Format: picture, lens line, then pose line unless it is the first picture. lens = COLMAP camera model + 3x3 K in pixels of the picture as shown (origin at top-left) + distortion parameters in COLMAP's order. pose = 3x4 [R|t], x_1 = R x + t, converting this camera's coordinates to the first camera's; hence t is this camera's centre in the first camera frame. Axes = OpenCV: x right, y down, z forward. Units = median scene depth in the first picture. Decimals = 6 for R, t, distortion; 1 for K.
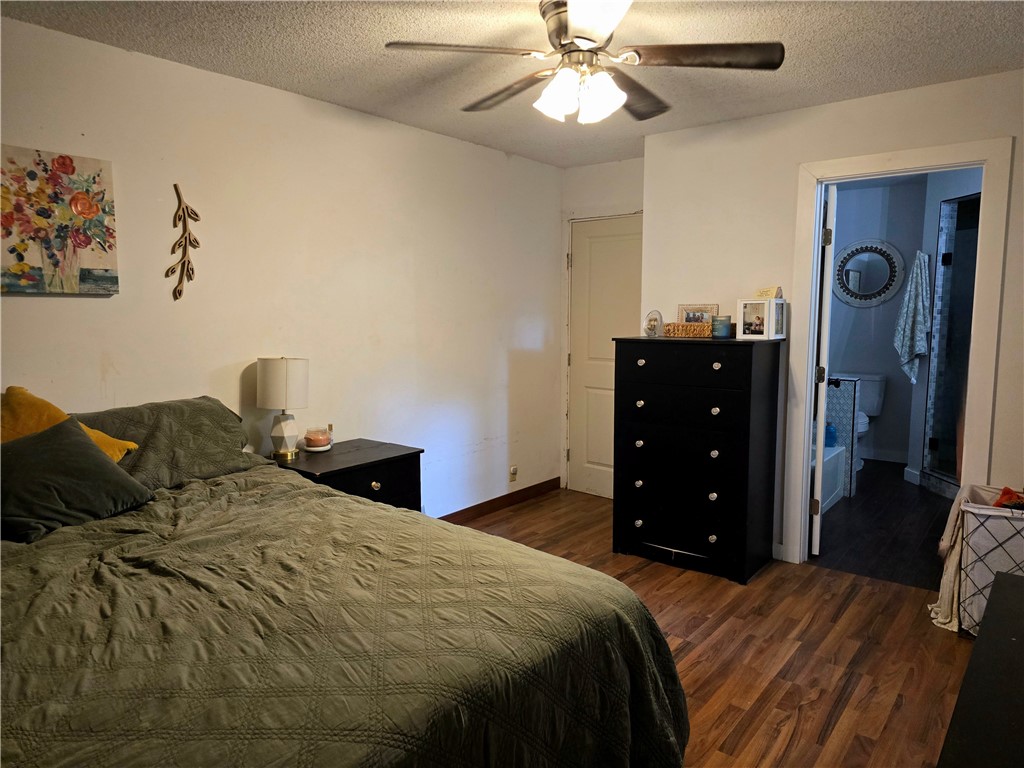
lens RADIAL K [[683.6, 0, 508.6], [0, 683.6, 388.1], [0, 0, 1]] dist [0.031282, -0.003009]
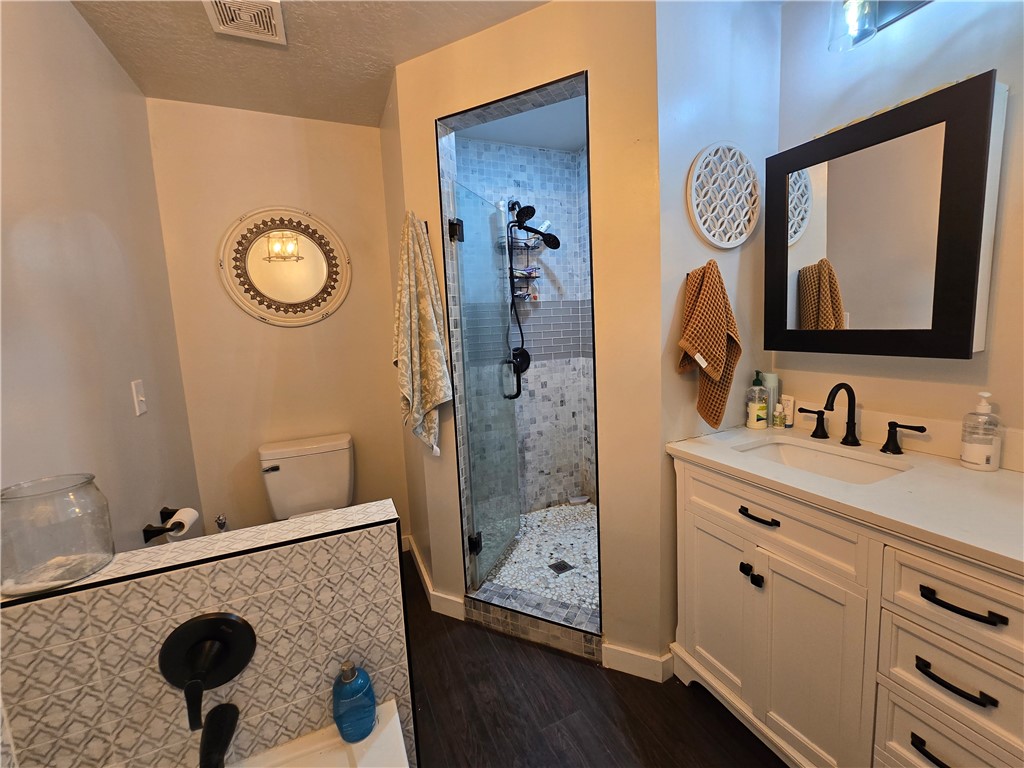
lens RADIAL K [[437.0, 0, 475.8], [0, 437.0, 379.4], [0, 0, 1]] dist [0.001101, -0.000604]
pose [[0.479187, -0.129919, 0.868044, 0.310475], [0.155721, 0.985879, 0.061593, -0.084204], [-0.863788, 0.105659, 0.492652, 0.808458]]
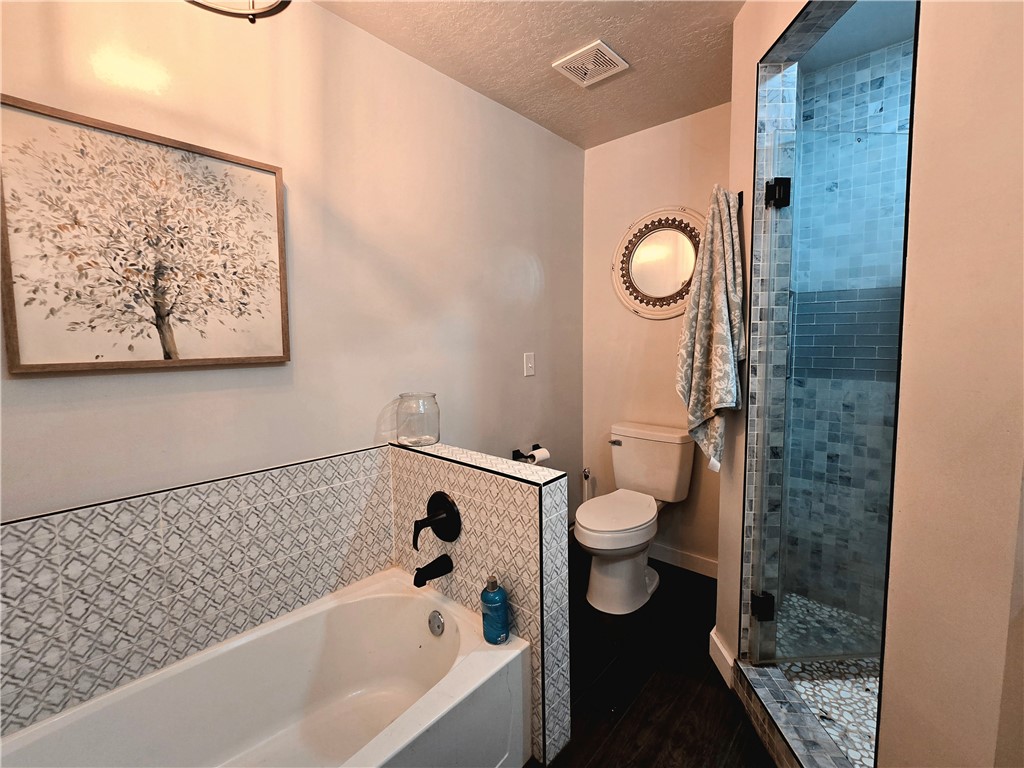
lens RADIAL K [[437.0, 0, 512.4], [0, 437.0, 375.3], [0, 0, 1]] dist [0.001101, -0.000604]
pose [[0.998416, 0.003763, -0.056132, 0.474378], [-0.006202, 0.999041, -0.043348, -0.057728], [0.055915, 0.043628, 0.997482, 0.708297]]
